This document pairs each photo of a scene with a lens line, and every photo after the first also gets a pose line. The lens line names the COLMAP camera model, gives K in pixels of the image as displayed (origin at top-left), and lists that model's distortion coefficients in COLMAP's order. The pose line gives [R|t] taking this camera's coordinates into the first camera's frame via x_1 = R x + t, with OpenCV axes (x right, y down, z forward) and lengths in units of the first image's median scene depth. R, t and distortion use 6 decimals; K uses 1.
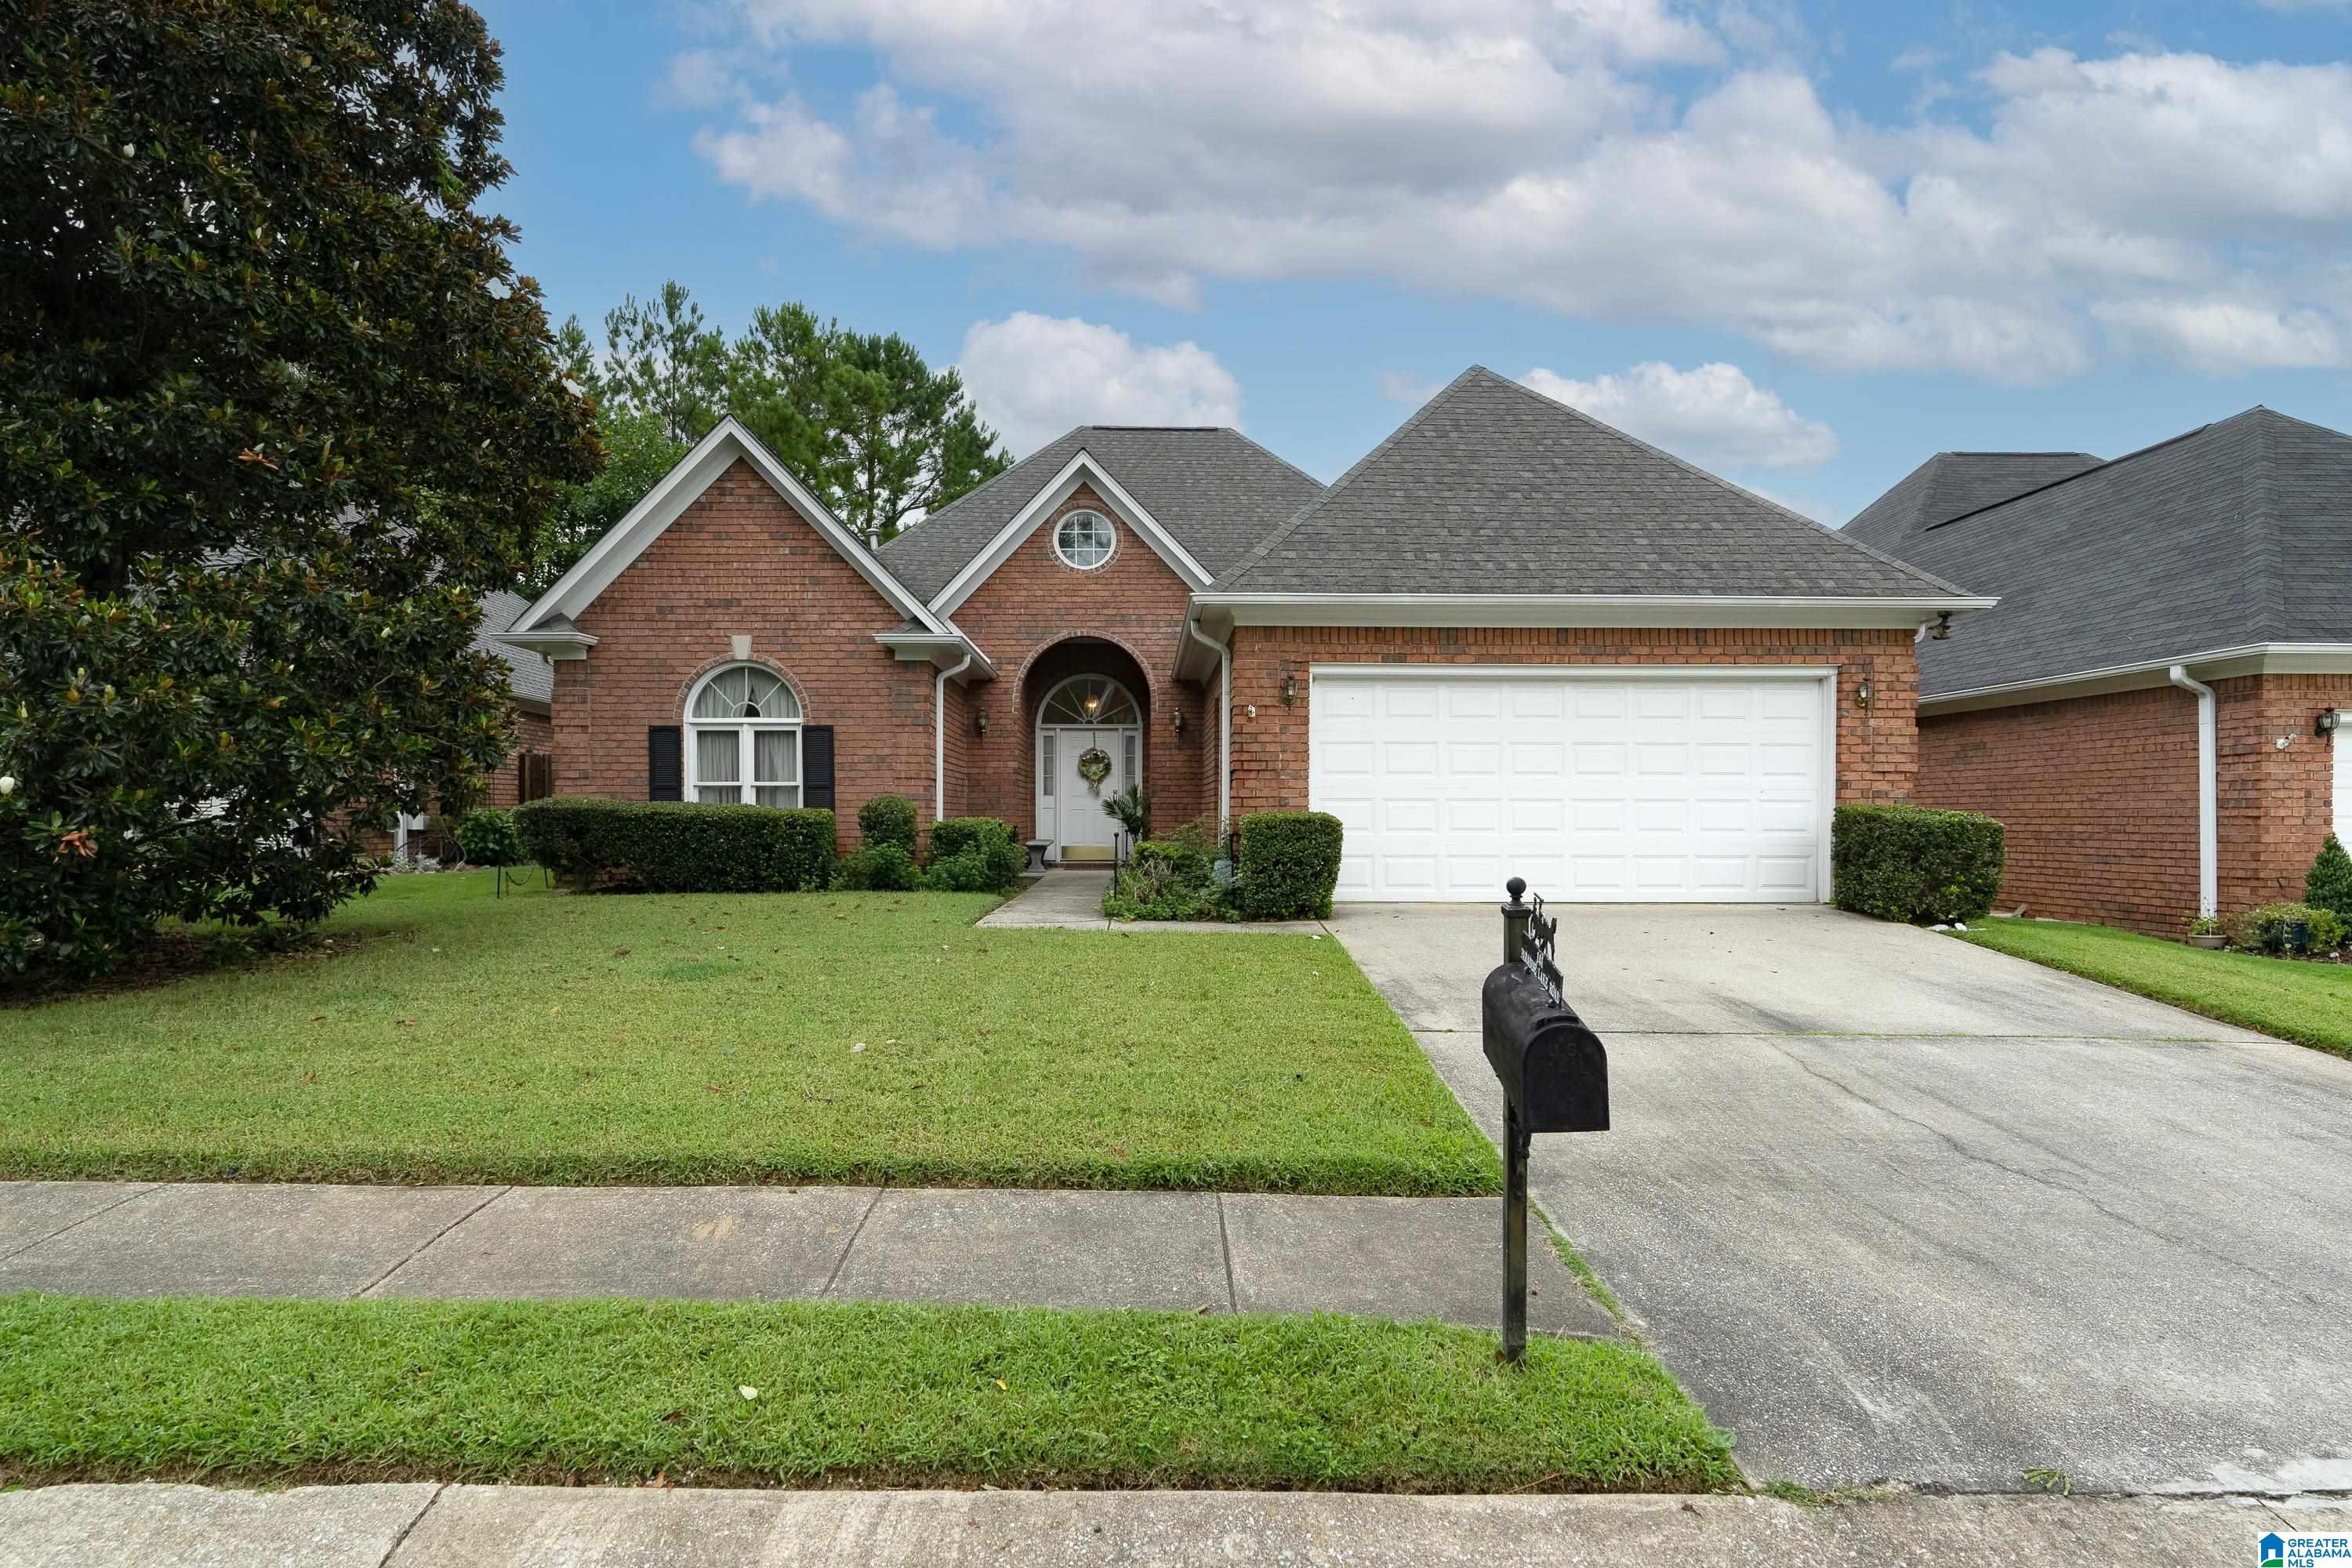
lens RADIAL K [[1084.1, 0, 1157.0], [0, 1084.1, 779.3], [0, 0, 1]] dist [-0.009842, 0.000464]
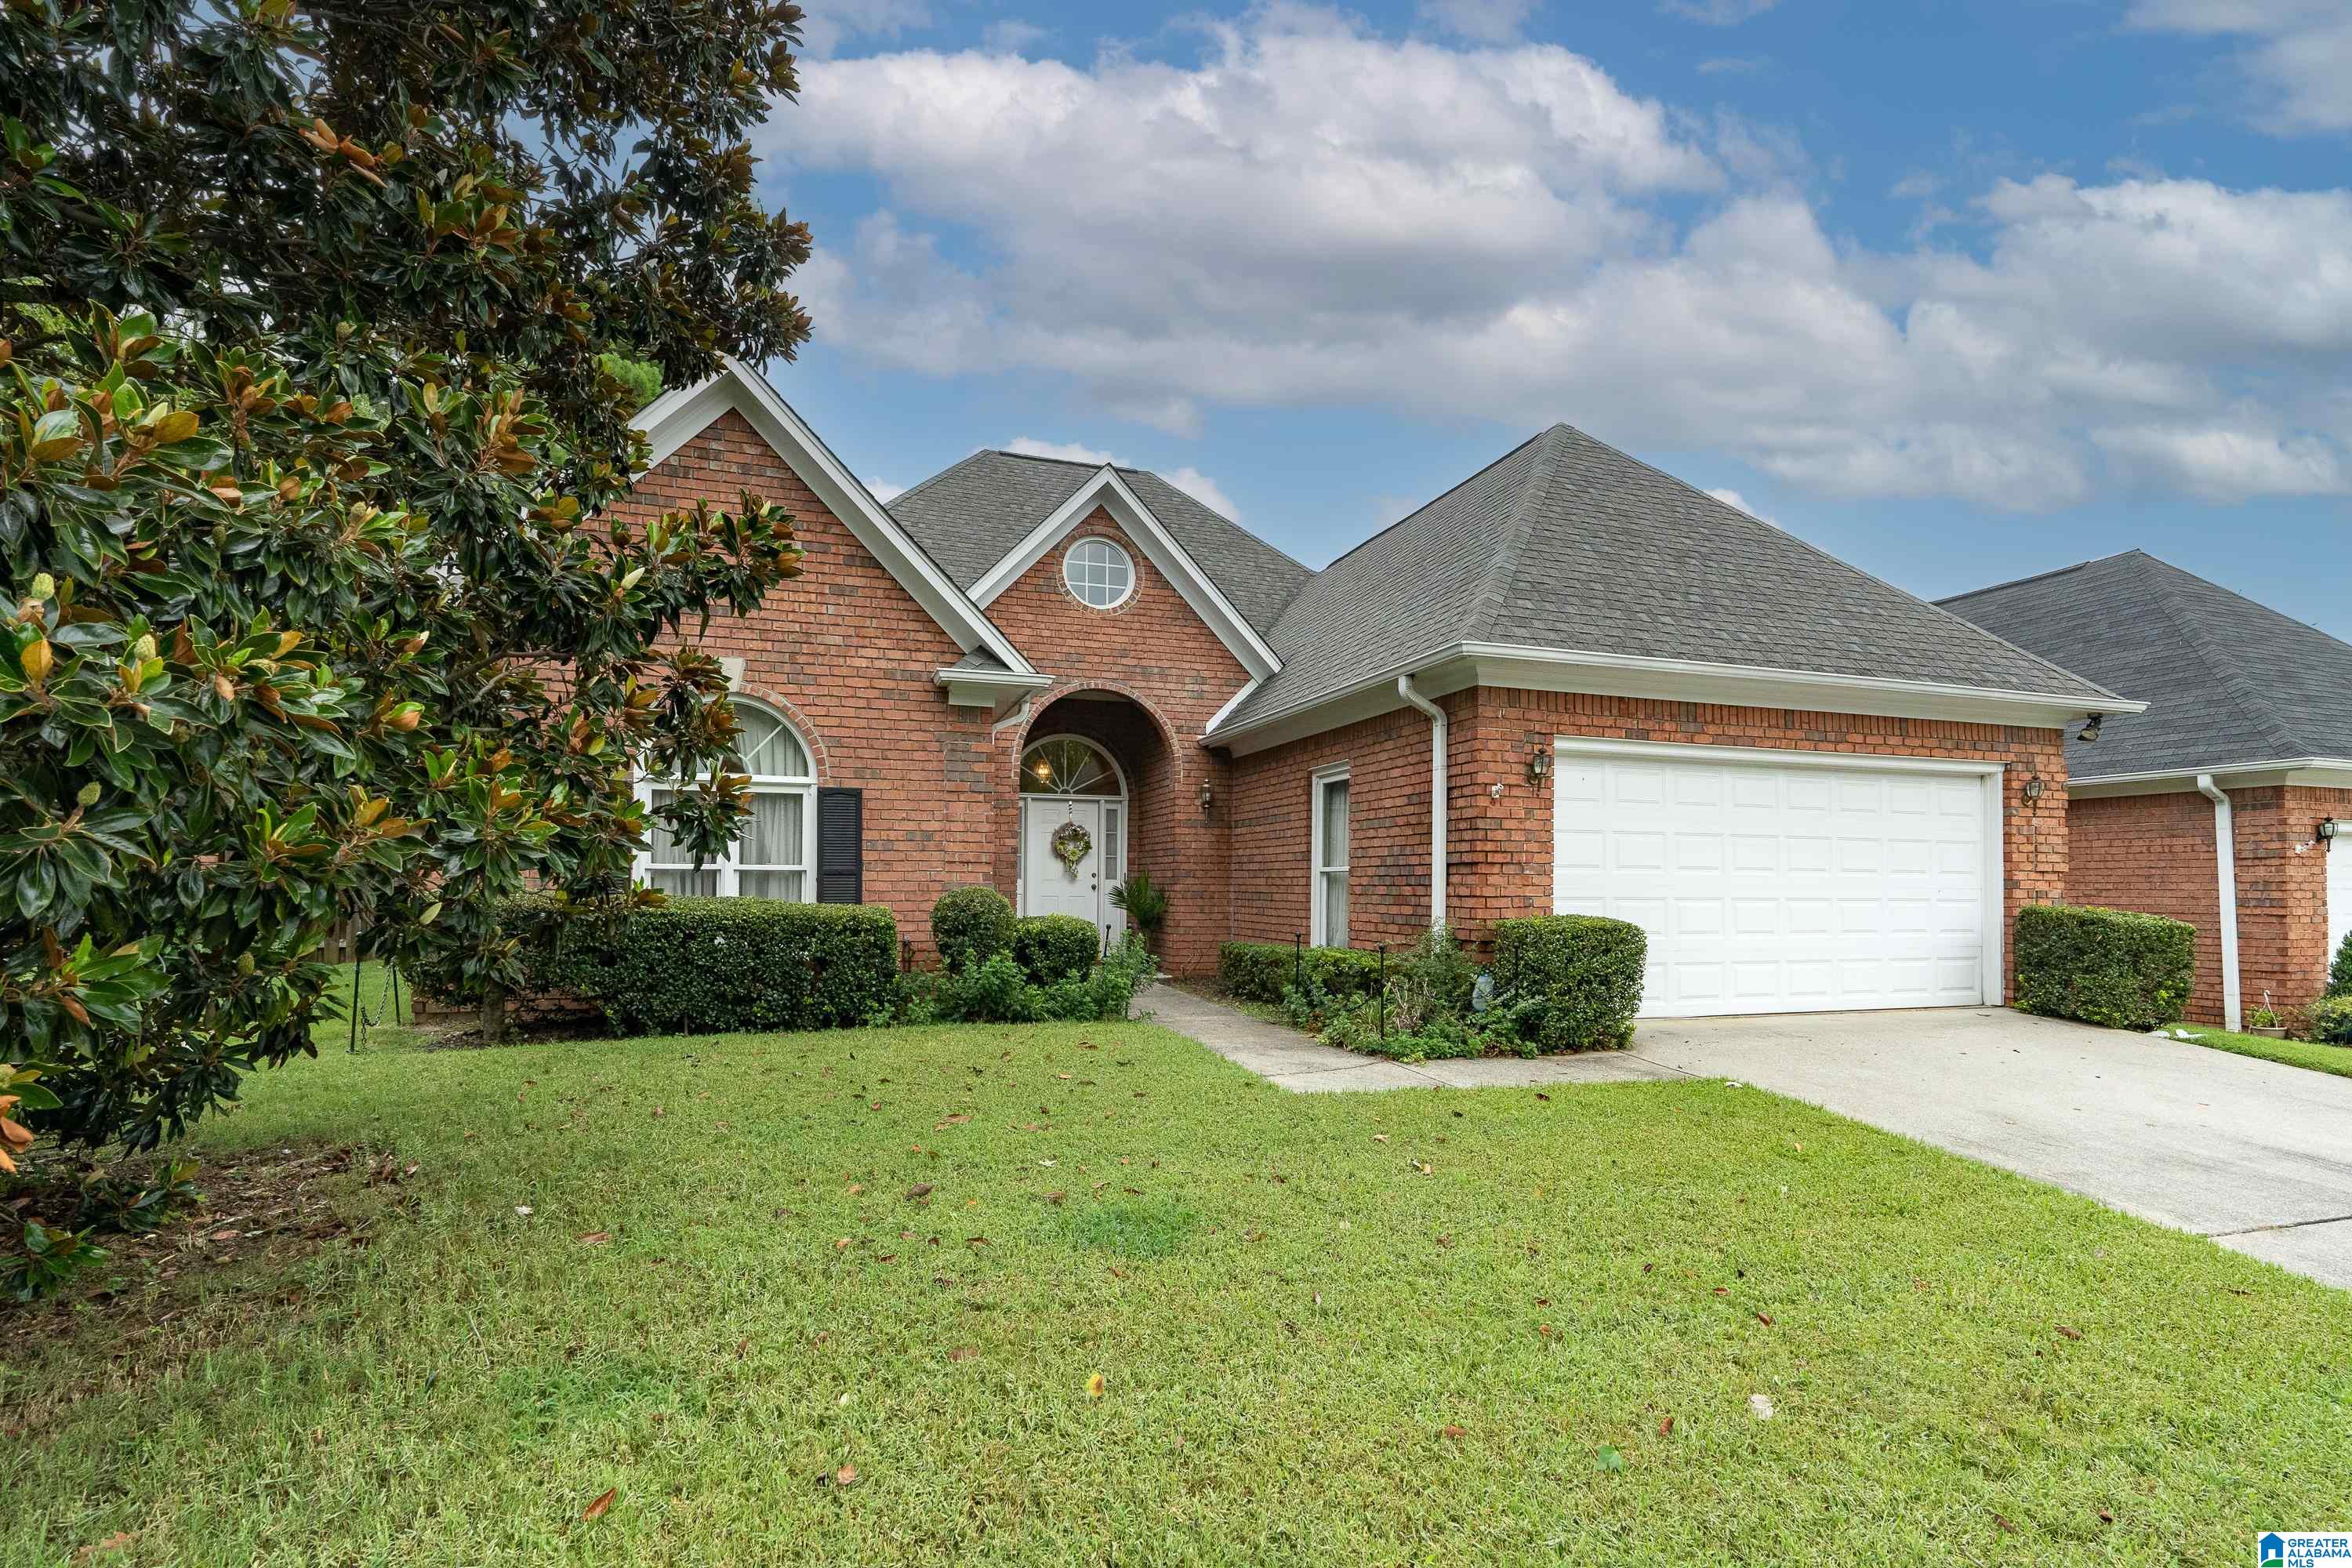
lens RADIAL K [[1084.1, 0, 1189.1], [0, 1084.1, 804.1], [0, 0, 1]] dist [-0.009842, 0.000464]
pose [[0.953335, 0.028012, 0.300612, -0.366156], [-0.015605, 0.998927, -0.043596, -0.013146], [-0.301511, 0.036870, 0.952750, 0.285004]]
